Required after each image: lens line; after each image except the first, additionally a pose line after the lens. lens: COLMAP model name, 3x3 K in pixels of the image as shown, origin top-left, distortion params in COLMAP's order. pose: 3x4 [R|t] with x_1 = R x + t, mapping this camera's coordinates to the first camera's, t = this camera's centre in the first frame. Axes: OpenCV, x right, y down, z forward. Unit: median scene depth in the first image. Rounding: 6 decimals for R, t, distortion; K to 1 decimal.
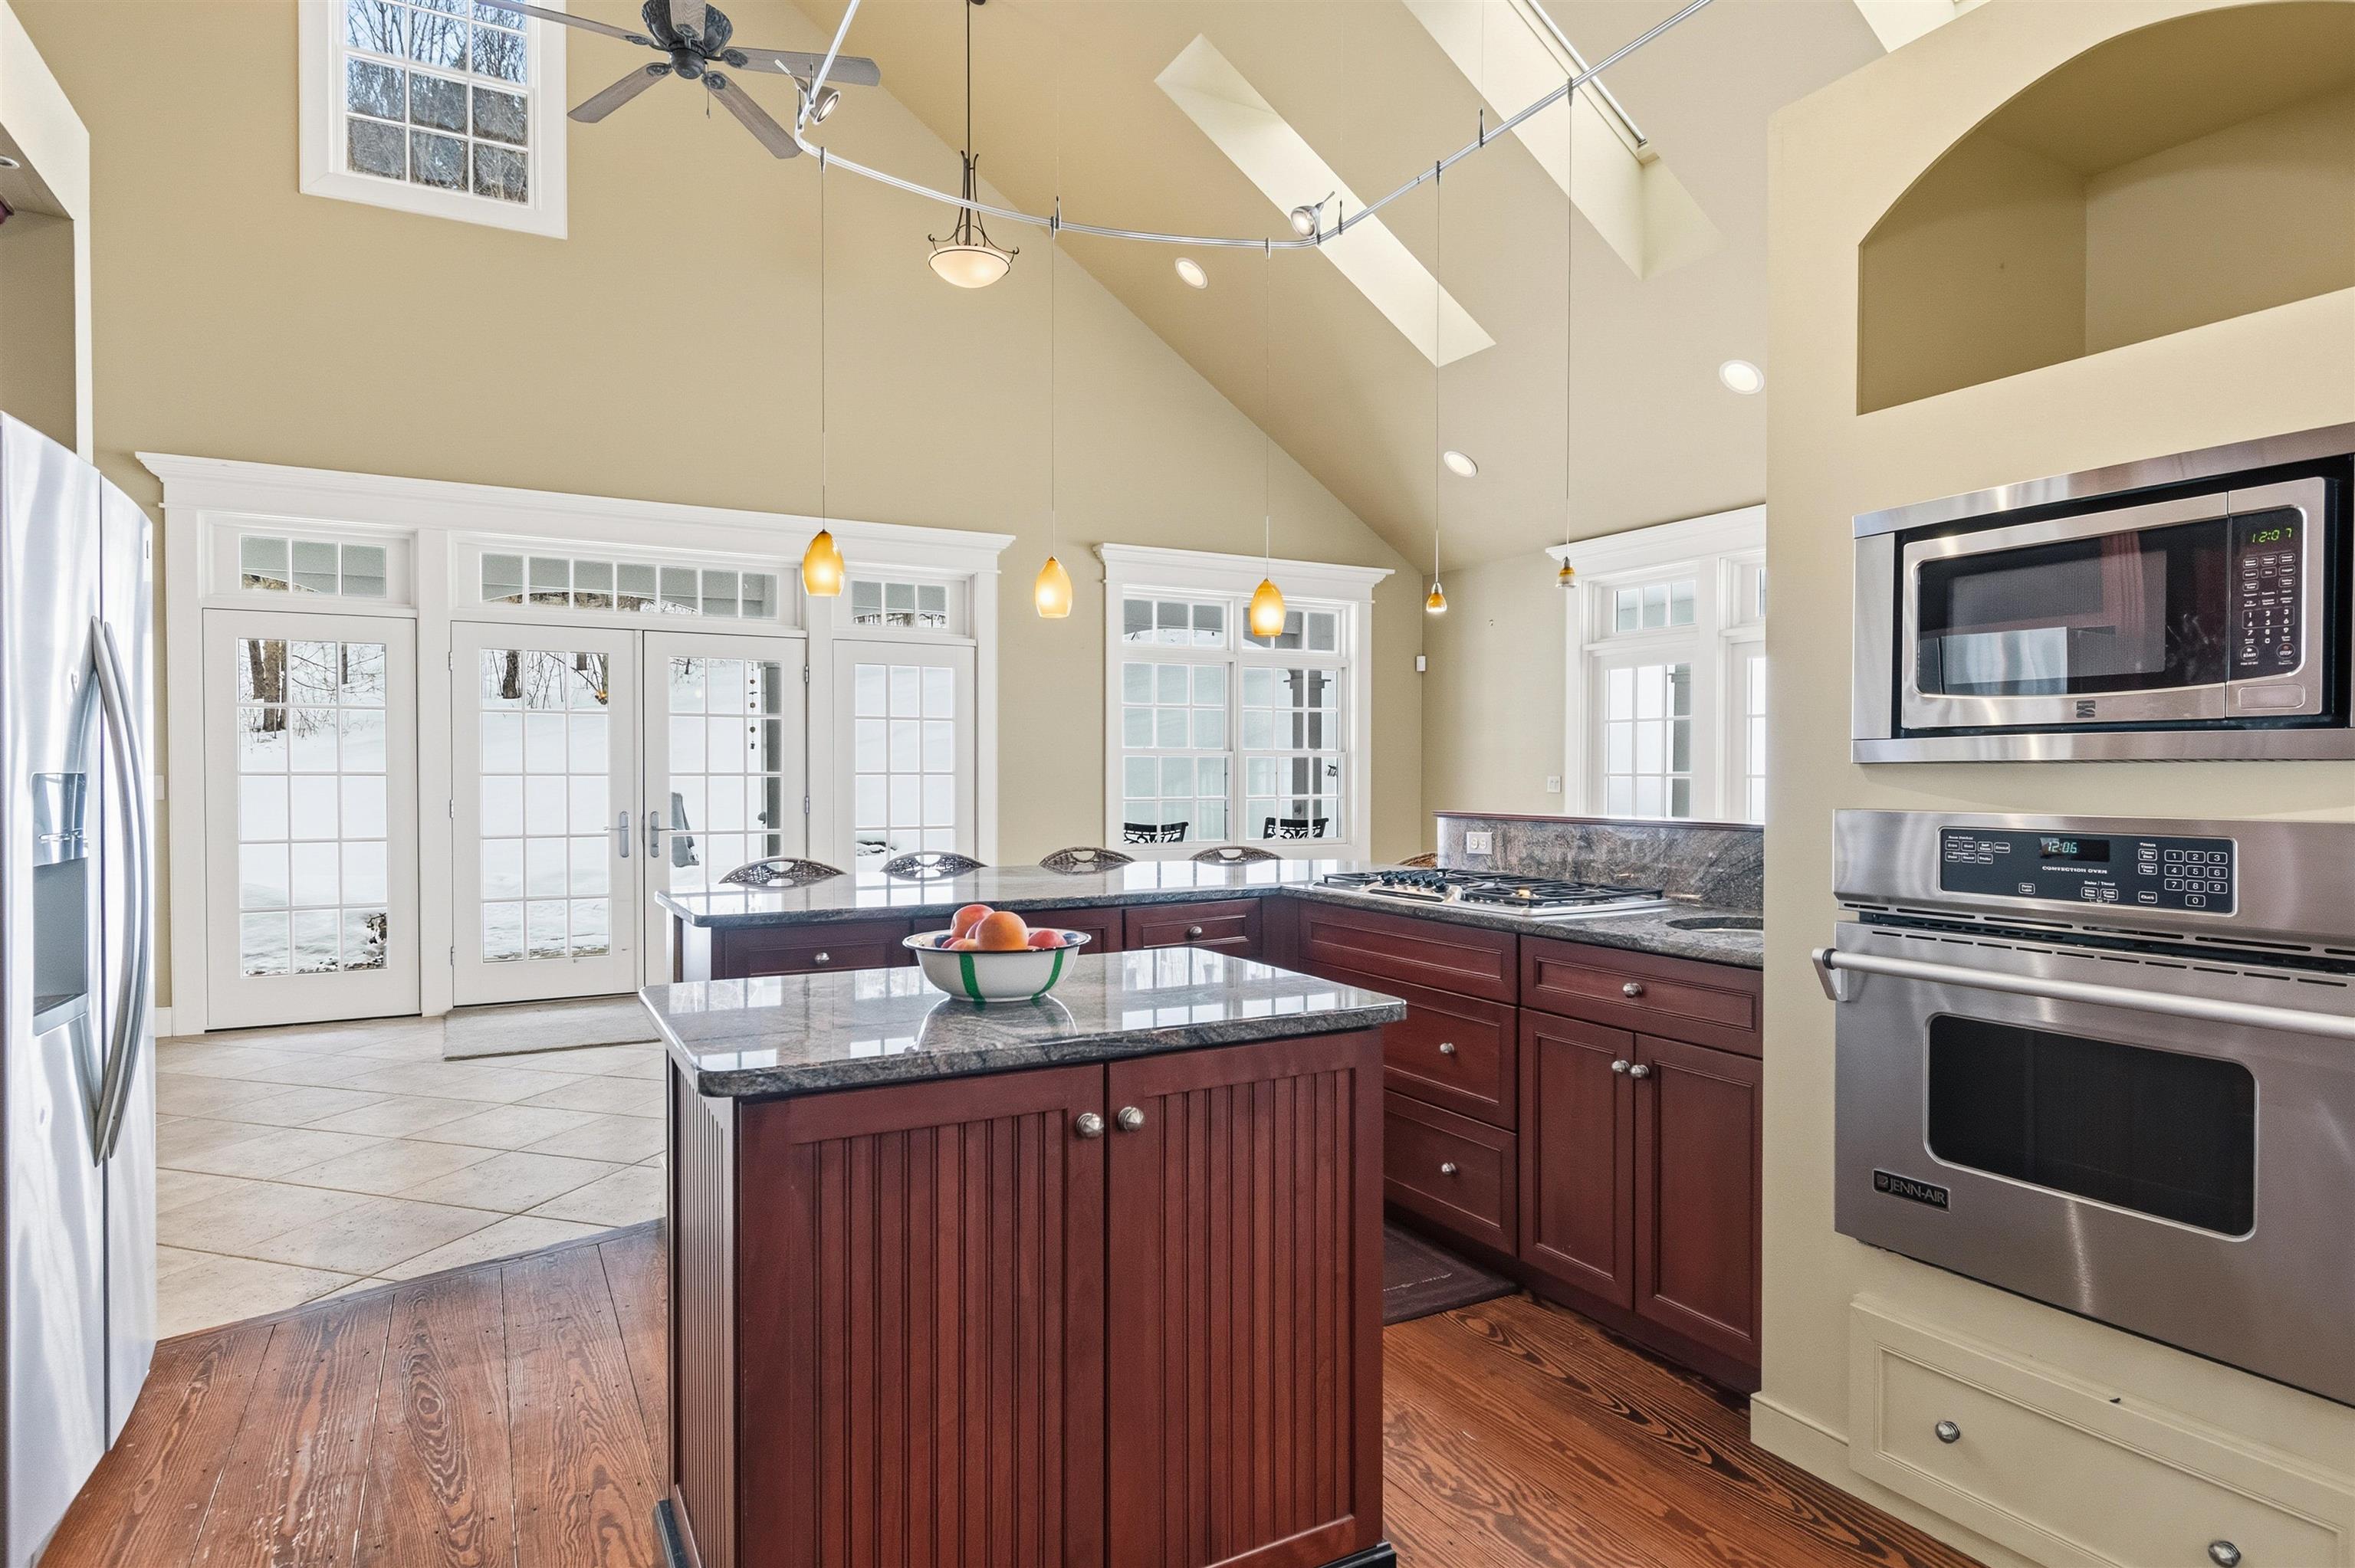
lens RADIAL K [[1281.7, 0, 1200.0], [0, 1281.7, 799.9], [0, 0, 1]] dist [0.002422, -0.005686]
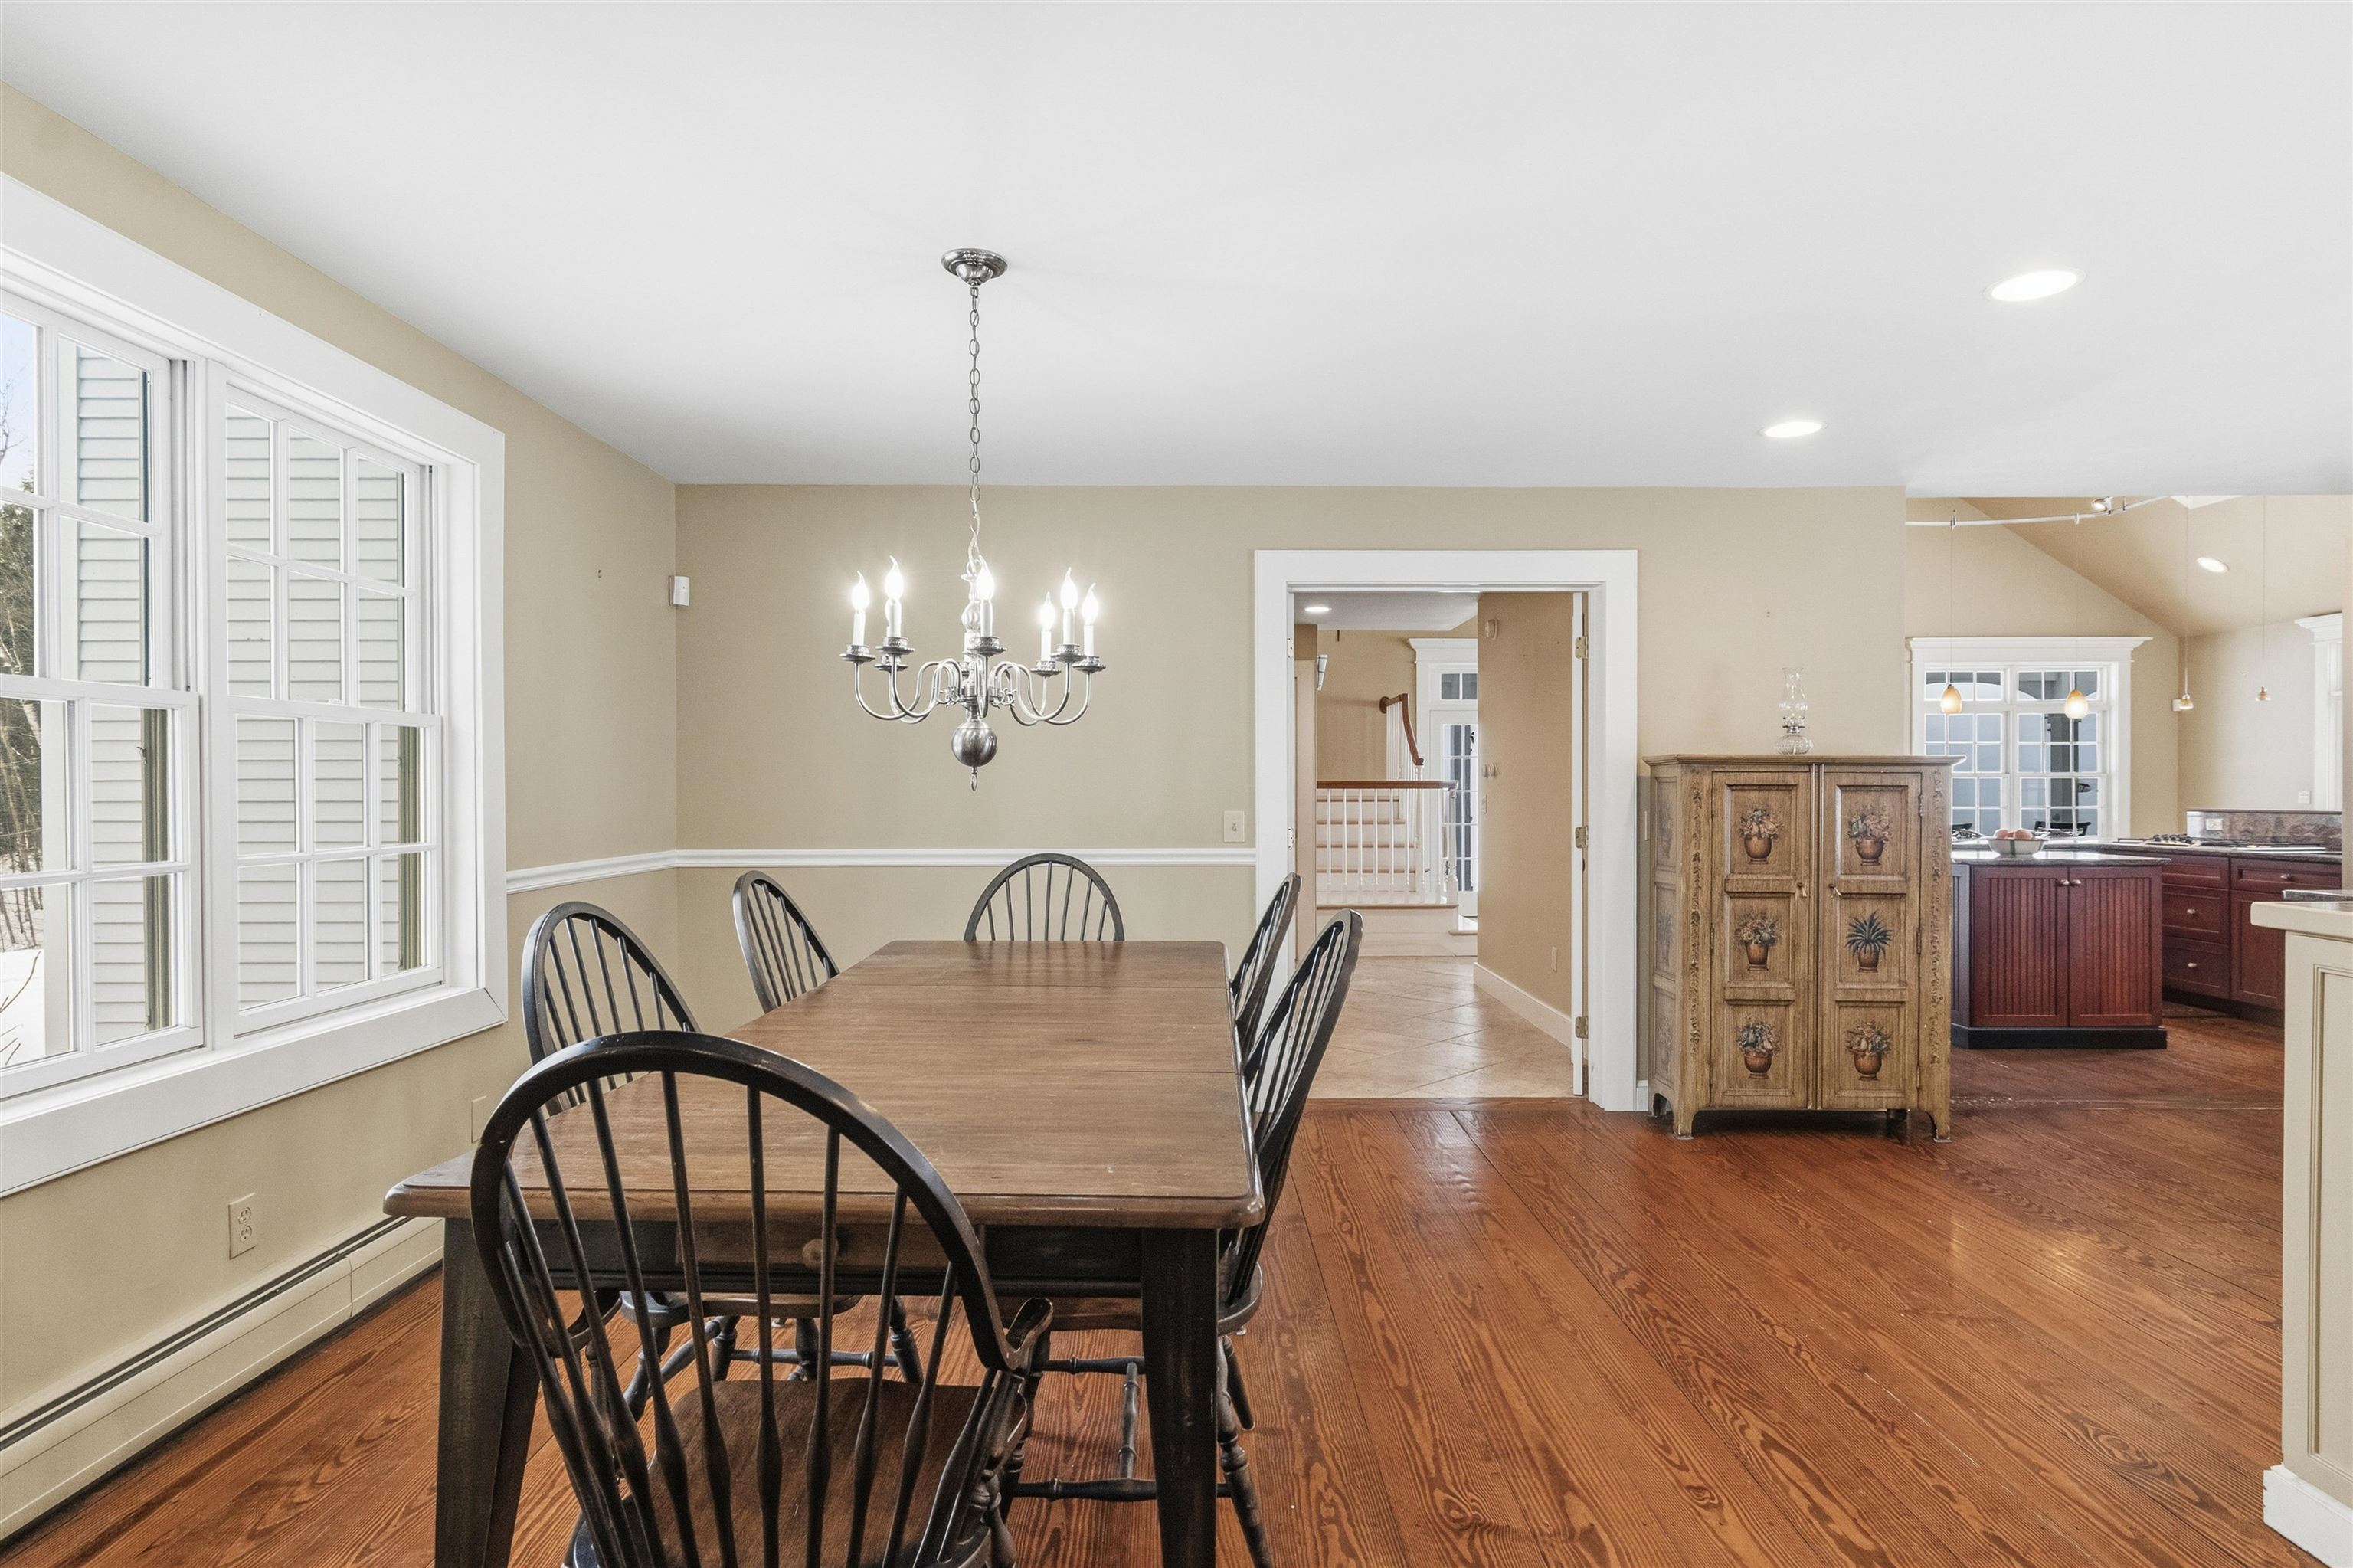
lens RADIAL K [[1234.9, 0, 1176.6], [0, 1234.9, 791.5], [0, 0, 1]] dist [-0.002644, 0.000993]
pose [[0.871123, -0.002494, -0.491058, -0.146316], [-0.007424, 0.999806, -0.018248, 0.018224], [0.491008, 0.019542, 0.870936, -0.870884]]
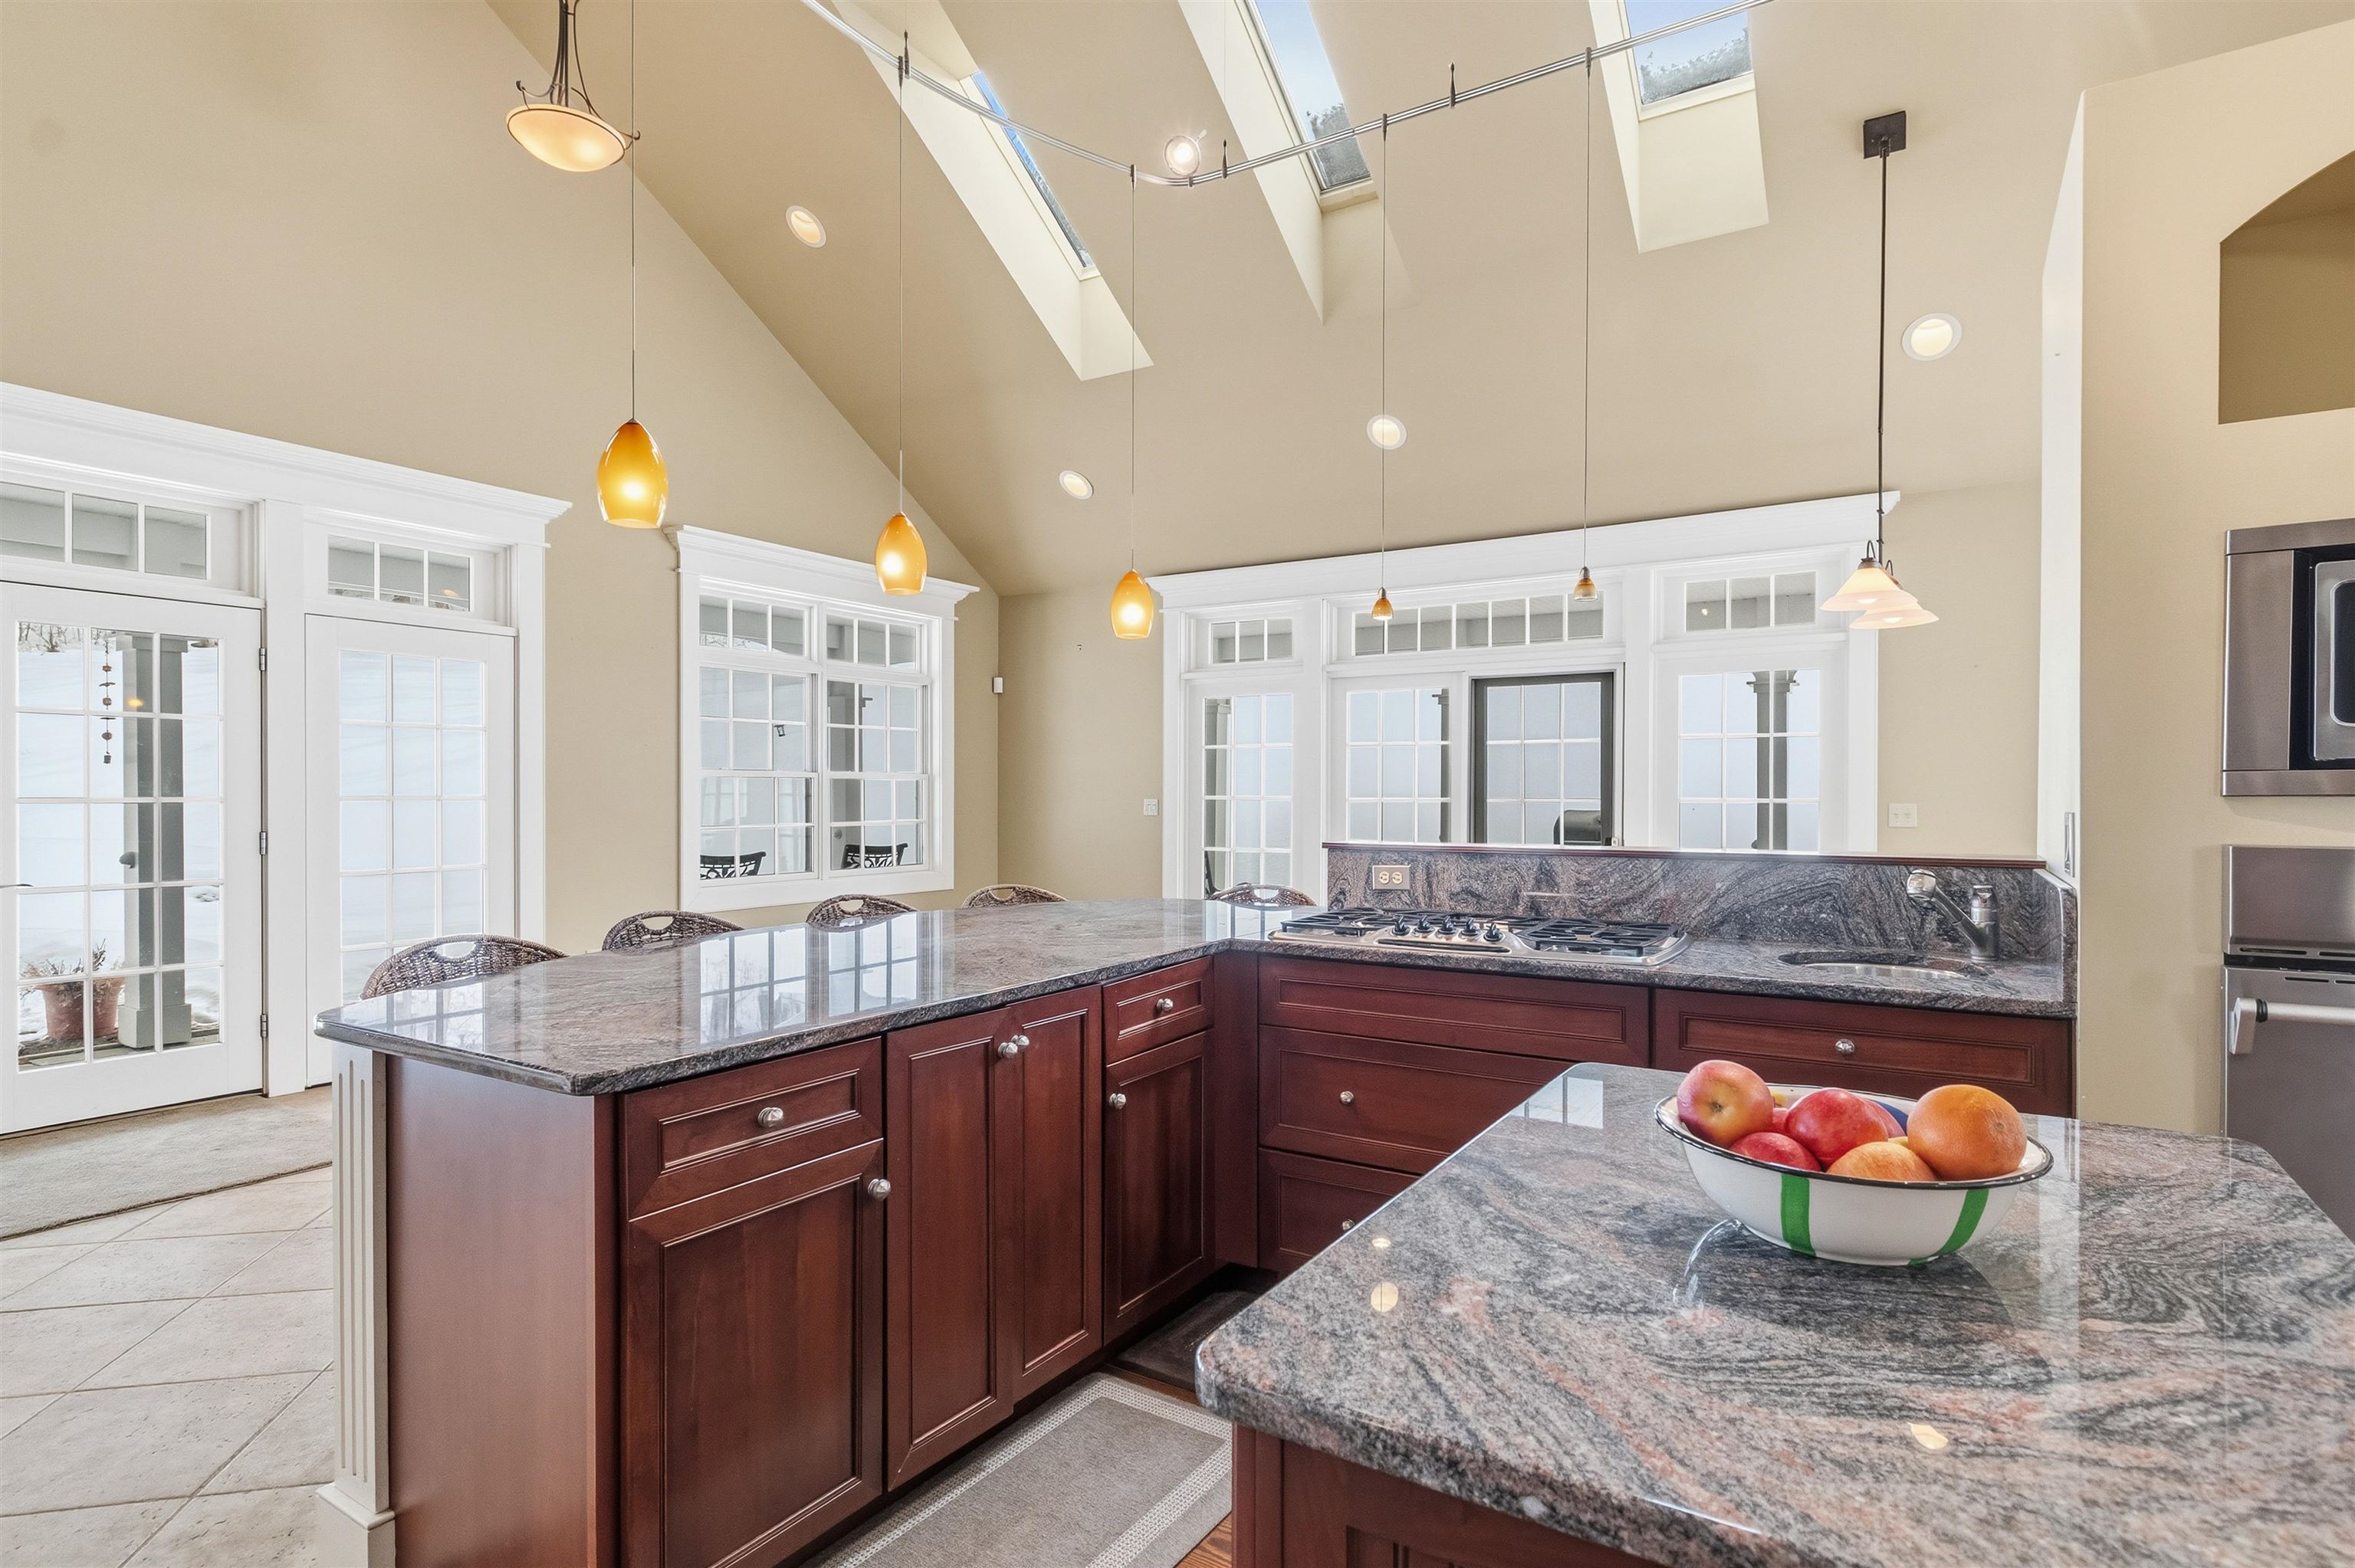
lens RADIAL K [[1167.6, 0, 1192.6], [0, 1167.6, 803.5], [0, 0, 1]] dist [0.003189, -0.001304]
pose [[0.876582, -0.004807, 0.481229, -0.189967], [0.010428, 0.999905, -0.009006, -0.007989], [-0.481140, 0.012913, 0.876548, 0.209406]]
